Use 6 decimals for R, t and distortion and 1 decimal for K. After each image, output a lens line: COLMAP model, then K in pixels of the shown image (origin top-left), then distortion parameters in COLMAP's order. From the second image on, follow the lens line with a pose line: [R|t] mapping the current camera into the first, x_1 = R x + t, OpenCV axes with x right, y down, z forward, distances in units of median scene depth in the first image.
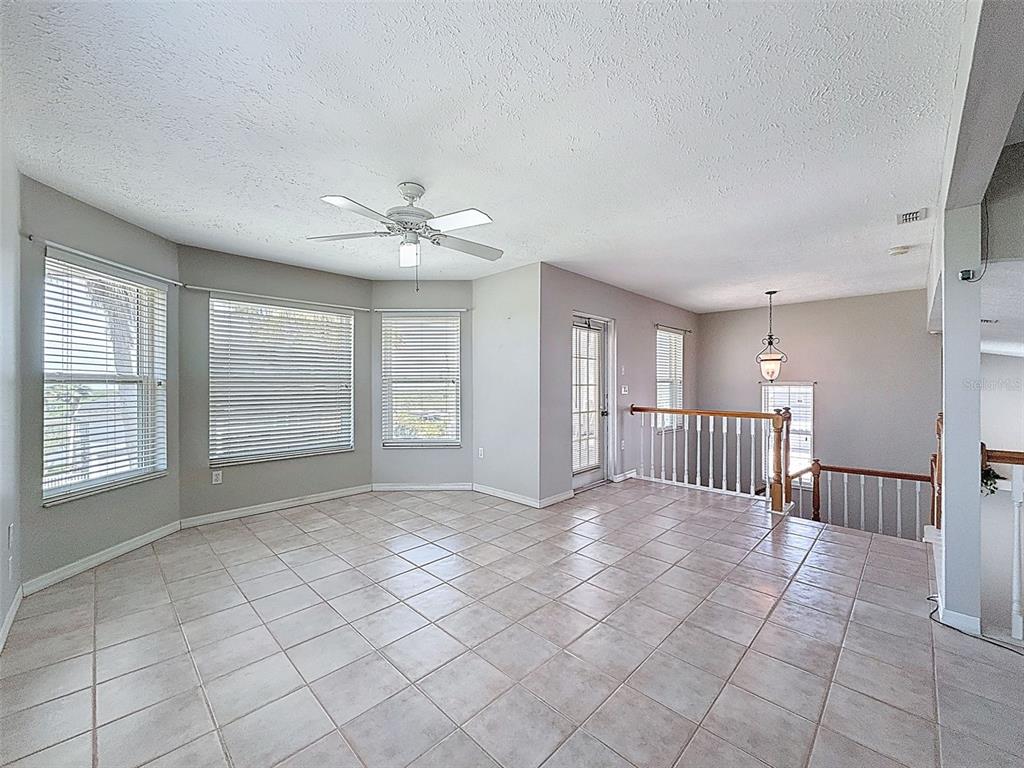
lens RADIAL K [[412.5, 0, 512.0], [0, 412.5, 384.0], [0, 0, 1]] dist [-0.000019, -0.000258]
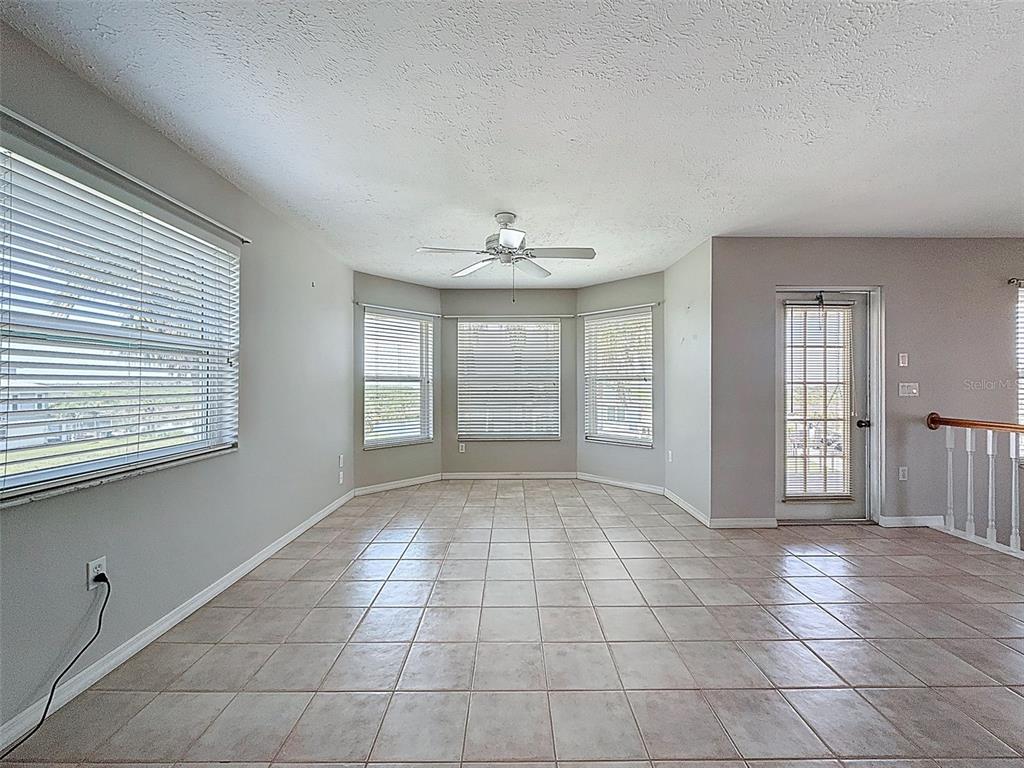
lens RADIAL K [[412.5, 0, 512.0], [0, 412.5, 384.0], [0, 0, 1]] dist [-0.000019, -0.000258]
pose [[0.704836, 0.001825, -0.709368, 0.334008], [0.000680, 0.999994, 0.003249, 0.001711], [0.709370, -0.002772, 0.704831, 0.098930]]
